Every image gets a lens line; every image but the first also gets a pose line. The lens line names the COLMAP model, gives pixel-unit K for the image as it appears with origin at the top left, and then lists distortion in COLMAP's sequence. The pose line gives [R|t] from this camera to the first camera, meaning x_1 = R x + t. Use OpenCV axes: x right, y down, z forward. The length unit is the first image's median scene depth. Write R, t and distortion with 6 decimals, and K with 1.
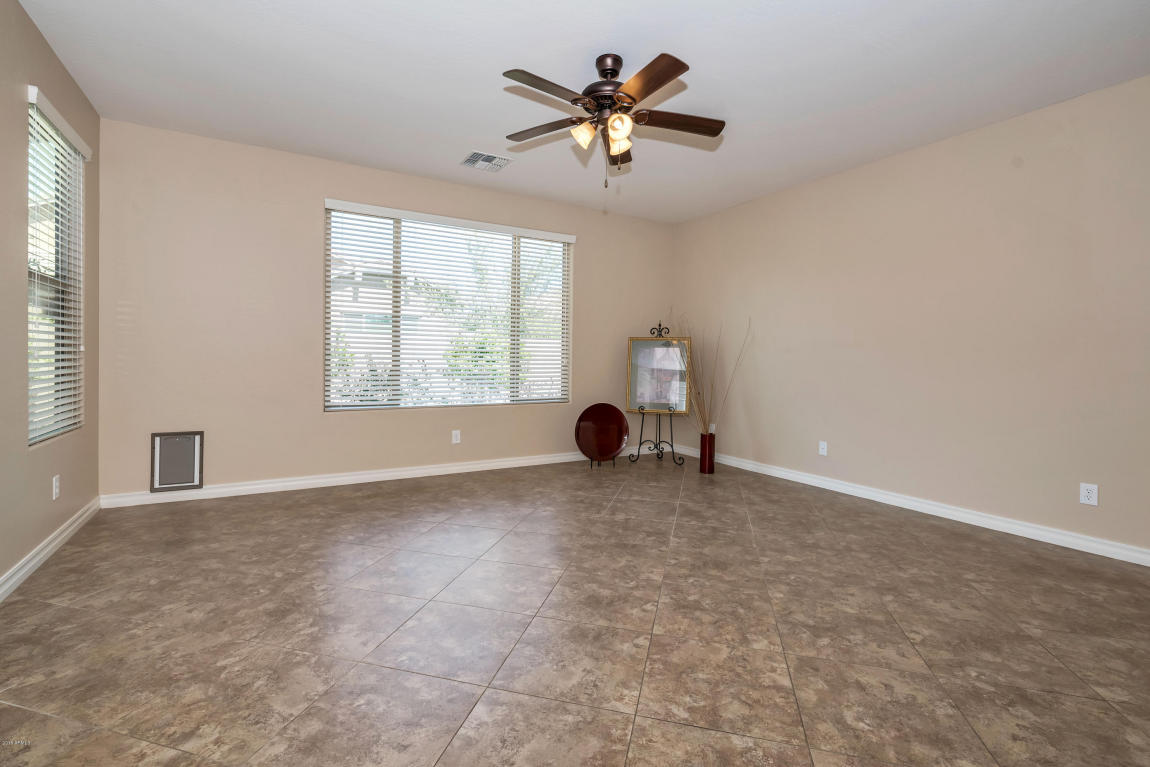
lens RADIAL K [[503.6, 0, 564.1], [0, 503.6, 358.1], [0, 0, 1]] dist [-0.010991, -0.005431]
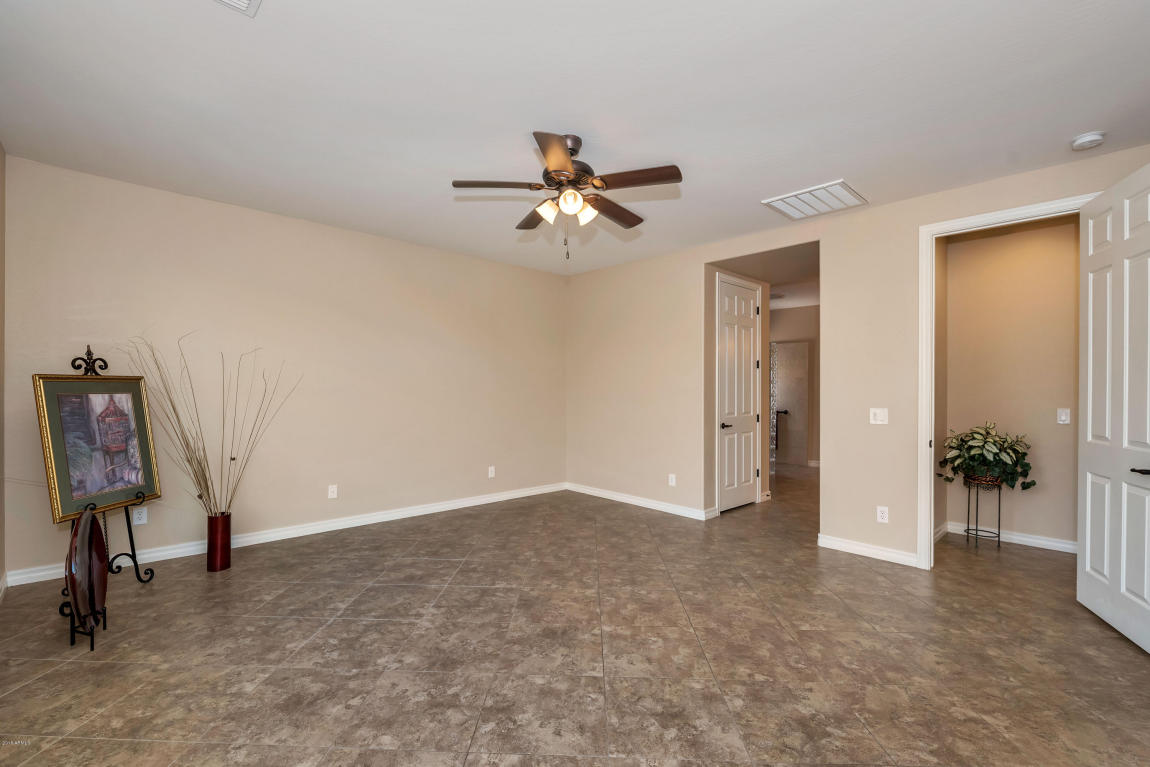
lens RADIAL K [[503.6, 0, 574.6], [0, 503.6, 384.6], [0, 0, 1]] dist [-0.010991, -0.005431]
pose [[-0.212942, -0.013233, 0.976975, -0.991081], [-0.006919, 0.999904, 0.012036, -0.088086], [-0.977040, -0.004196, -0.213013, 1.271109]]
